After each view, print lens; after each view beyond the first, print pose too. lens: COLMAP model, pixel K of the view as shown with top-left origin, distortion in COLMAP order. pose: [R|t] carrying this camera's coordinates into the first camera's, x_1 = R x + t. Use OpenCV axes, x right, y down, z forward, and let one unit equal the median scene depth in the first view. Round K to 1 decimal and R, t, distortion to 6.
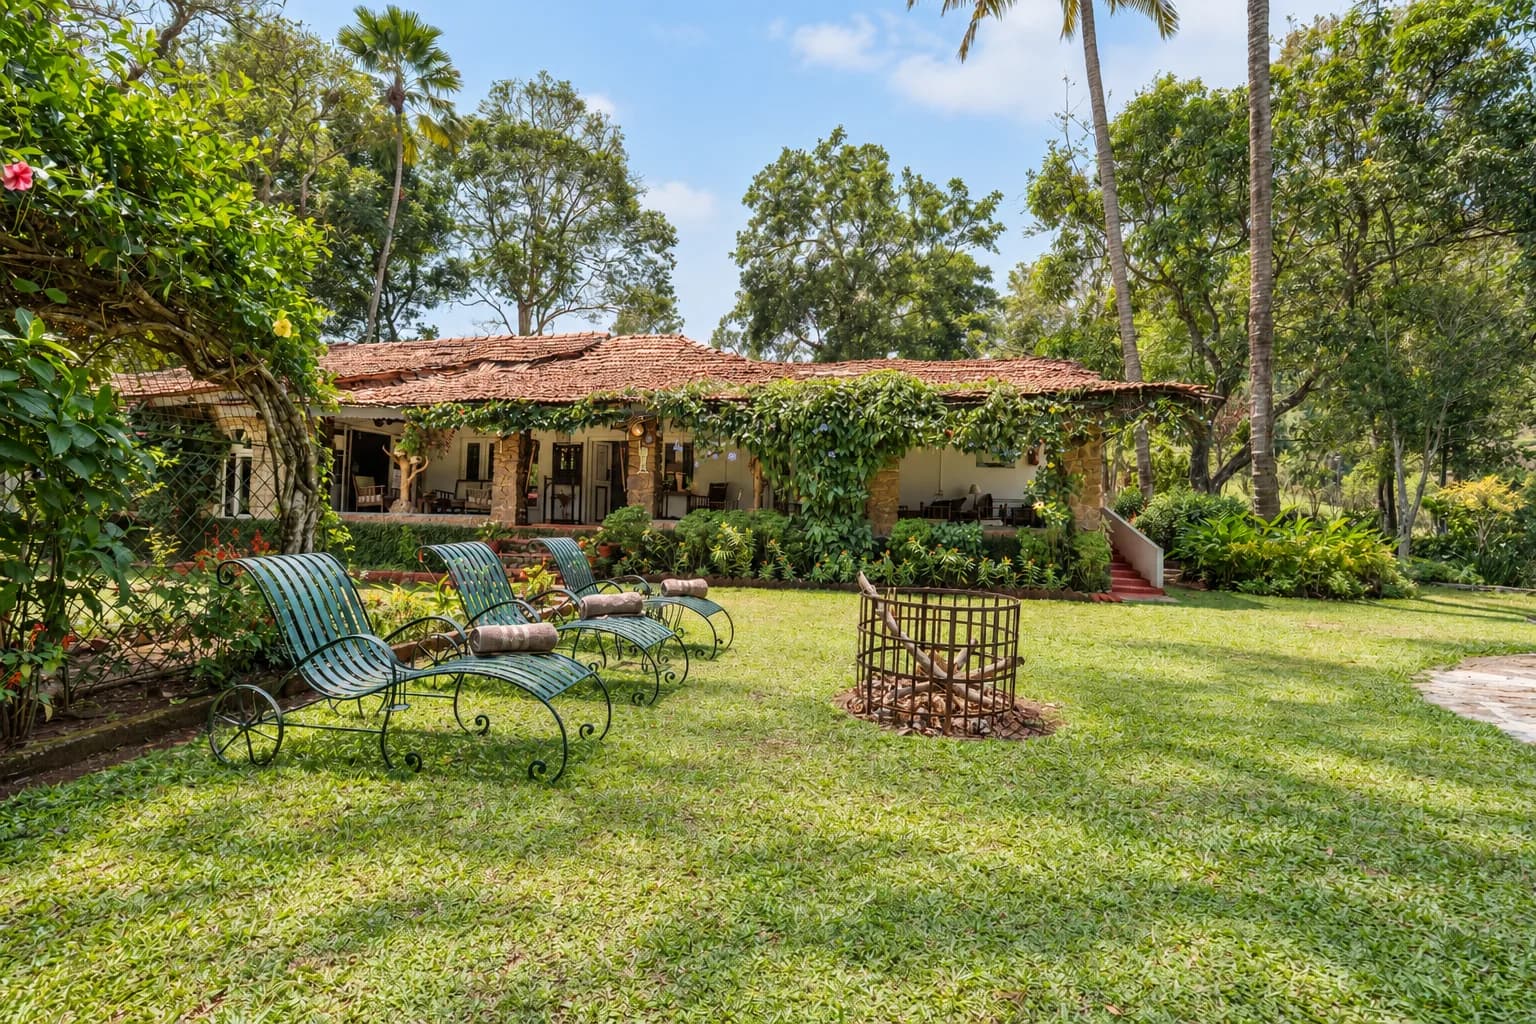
lens RADIAL K [[715.9, 0, 768.0], [0, 715.9, 512.0], [0, 0, 1]] dist [-0.040032, -0.000020]
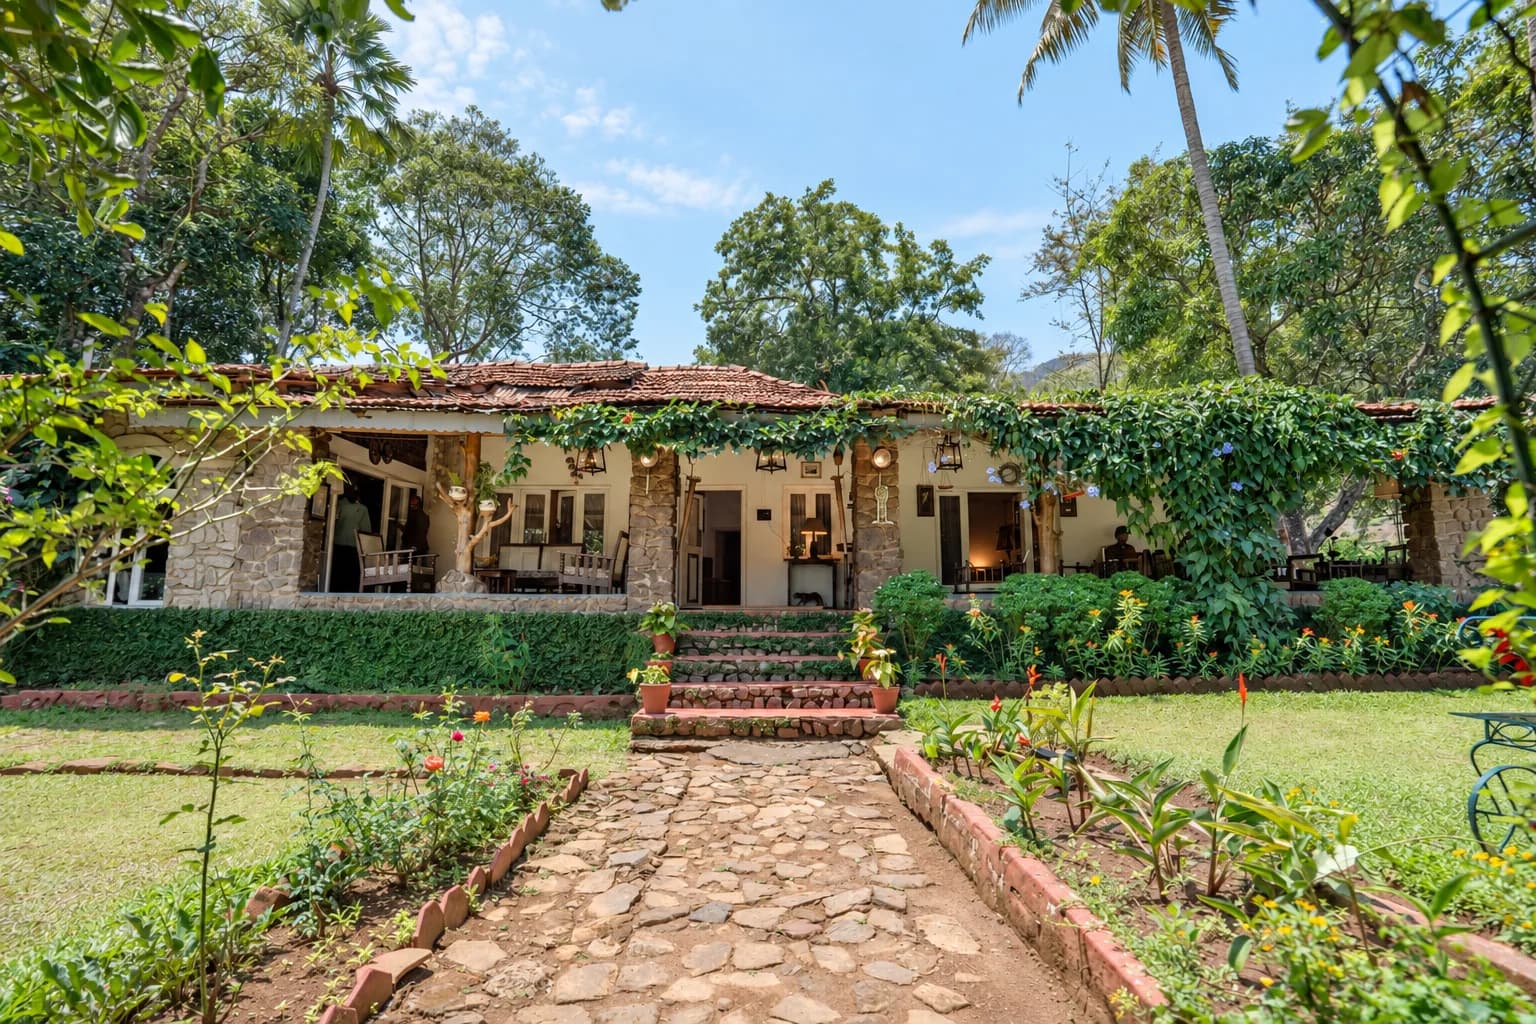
lens RADIAL K [[715.9, 0, 768.0], [0, 715.9, 512.0], [0, 0, 1]] dist [-0.040032, -0.000020]
pose [[0.982660, 0.003019, 0.185391, -0.145132], [0.017980, 0.993603, -0.111486, 0.001951], [-0.184542, 0.112886, 0.976320, 0.137436]]
